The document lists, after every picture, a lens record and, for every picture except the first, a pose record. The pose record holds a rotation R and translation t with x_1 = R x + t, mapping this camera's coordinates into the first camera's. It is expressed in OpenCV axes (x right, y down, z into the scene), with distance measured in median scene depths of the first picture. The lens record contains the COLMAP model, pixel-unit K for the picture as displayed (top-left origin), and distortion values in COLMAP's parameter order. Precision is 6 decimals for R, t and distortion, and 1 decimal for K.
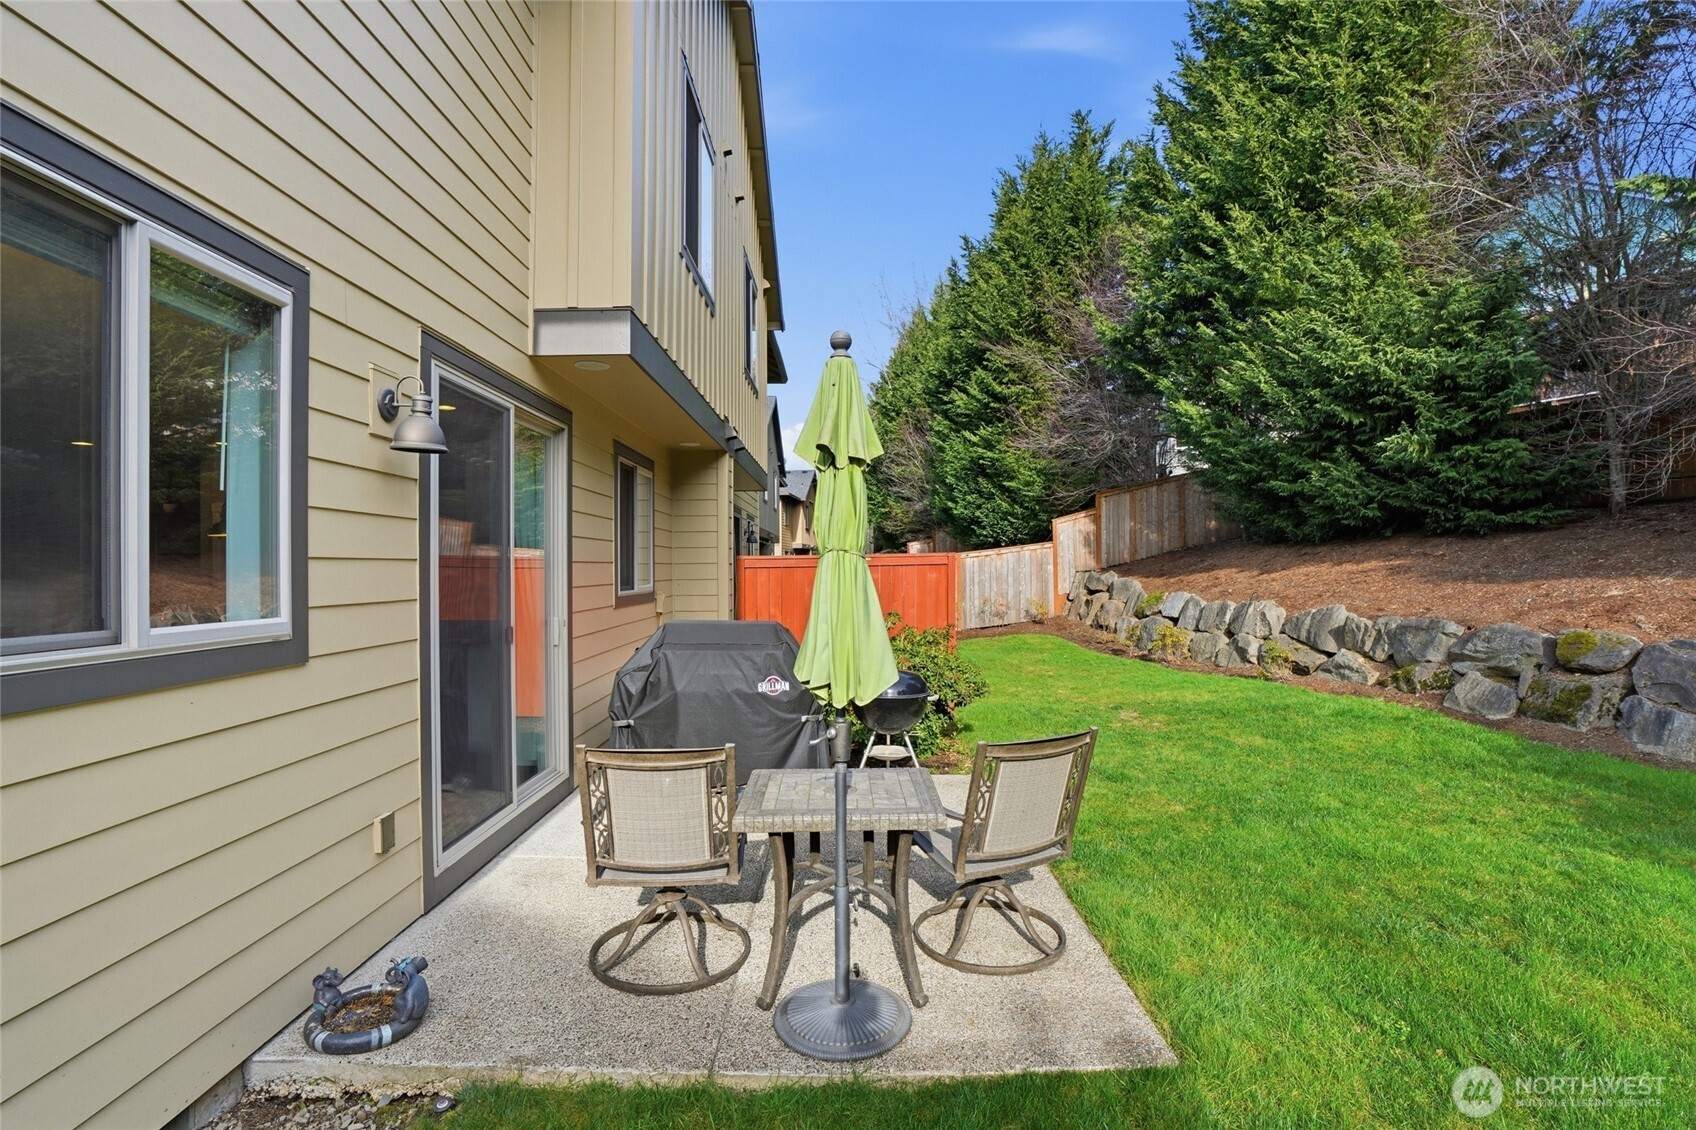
lens RADIAL K [[801.8, 0, 849.7], [0, 801.8, 559.0], [0, 0, 1]] dist [-0.042336, 0.011227]
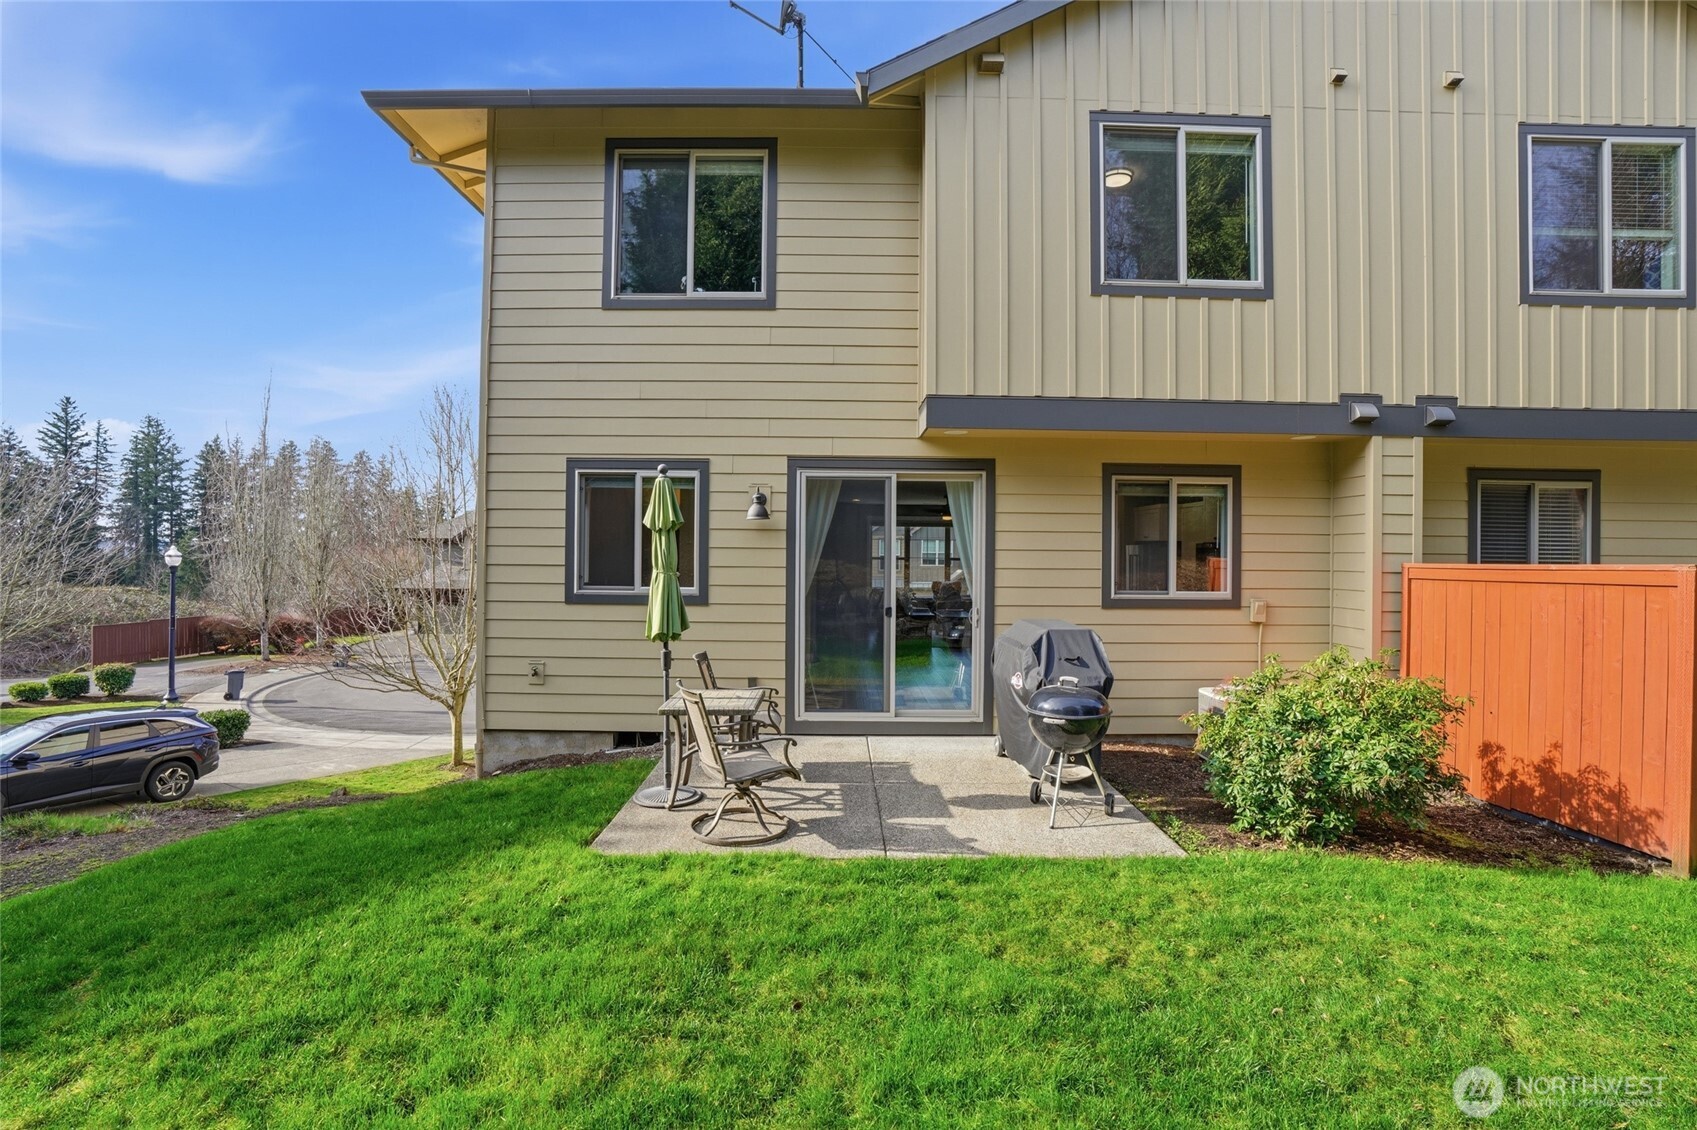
lens RADIAL K [[802.3, 0, 837.0], [0, 802.3, 546.9], [0, 0, 1]] dist [-0.042336, 0.011227]
pose [[-0.010484, -0.003193, -0.999940, 1.200448], [0.001503, 0.999994, -0.003209, -0.034390], [0.999944, -0.001536, -0.010480, 0.858380]]
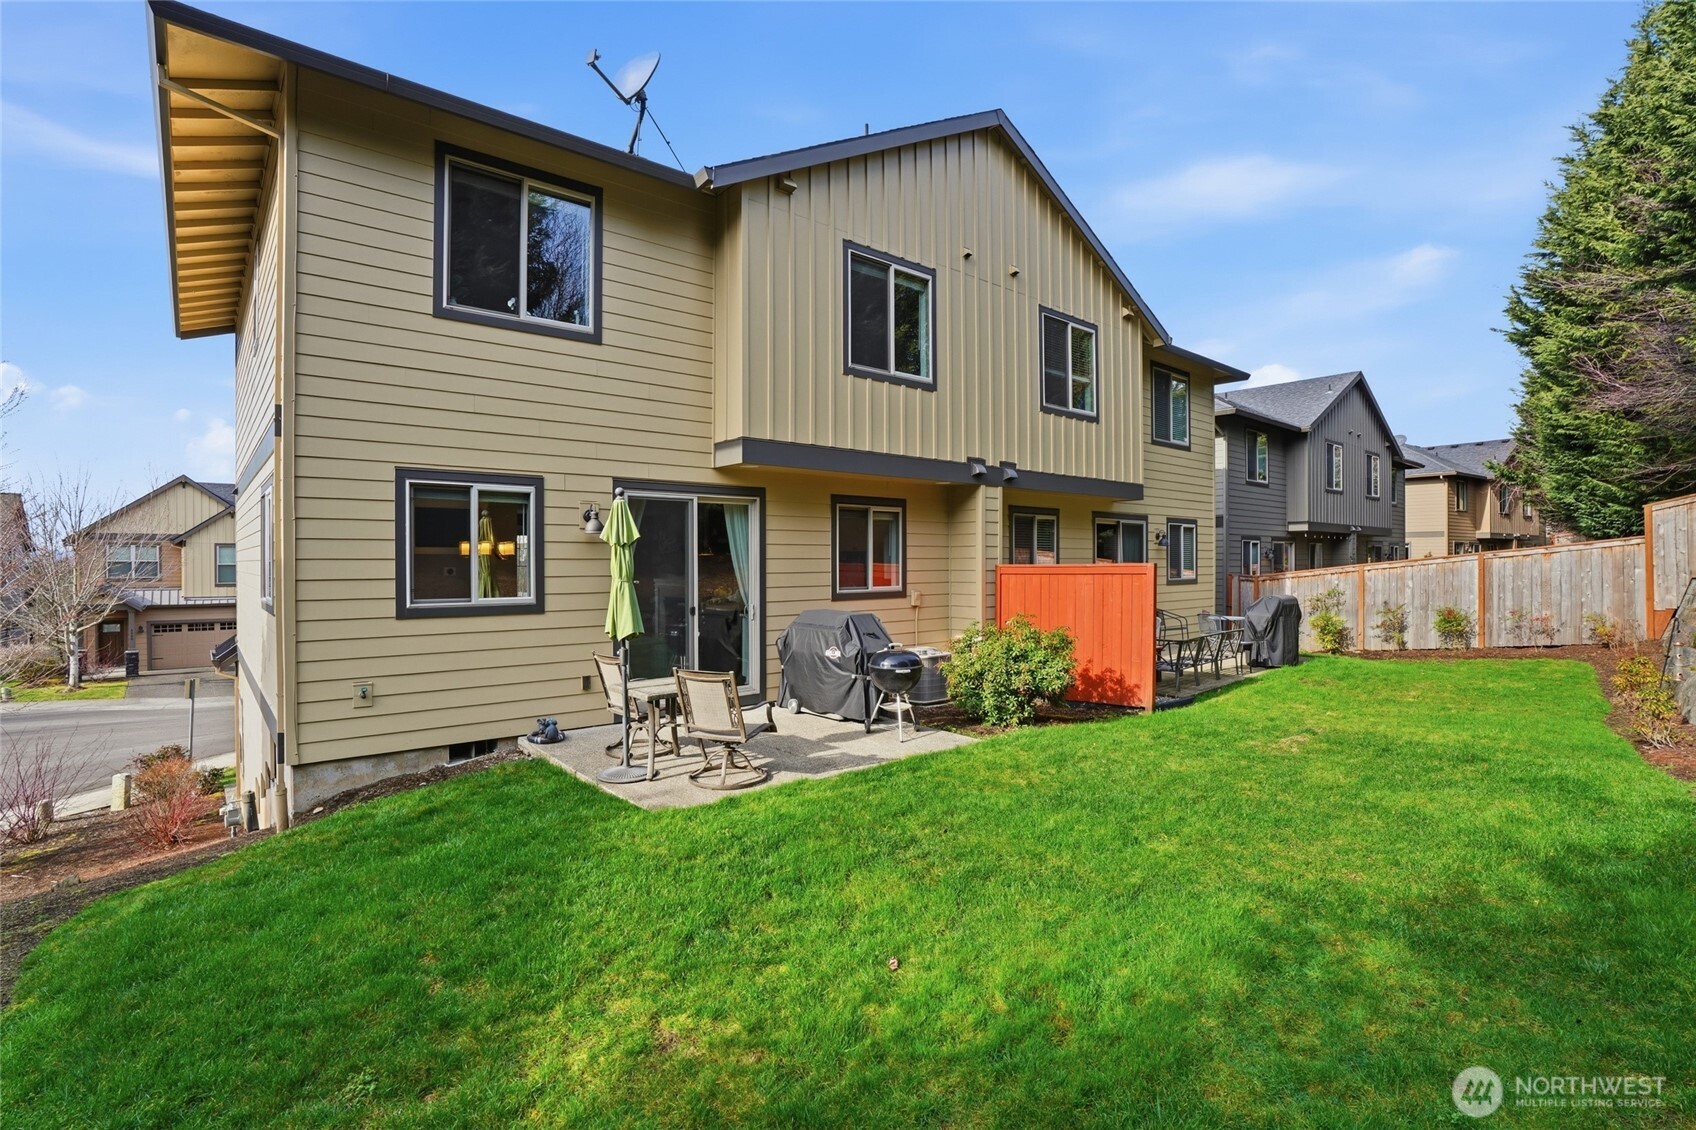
lens RADIAL K [[801.8, 0, 833.6], [0, 801.8, 565.7], [0, 0, 1]] dist [-0.042336, 0.011227]
pose [[0.623320, 0.007677, -0.781929, 1.314027], [0.008604, 0.999824, 0.016676, -0.047496], [0.781919, -0.017122, 0.623144, 0.006459]]
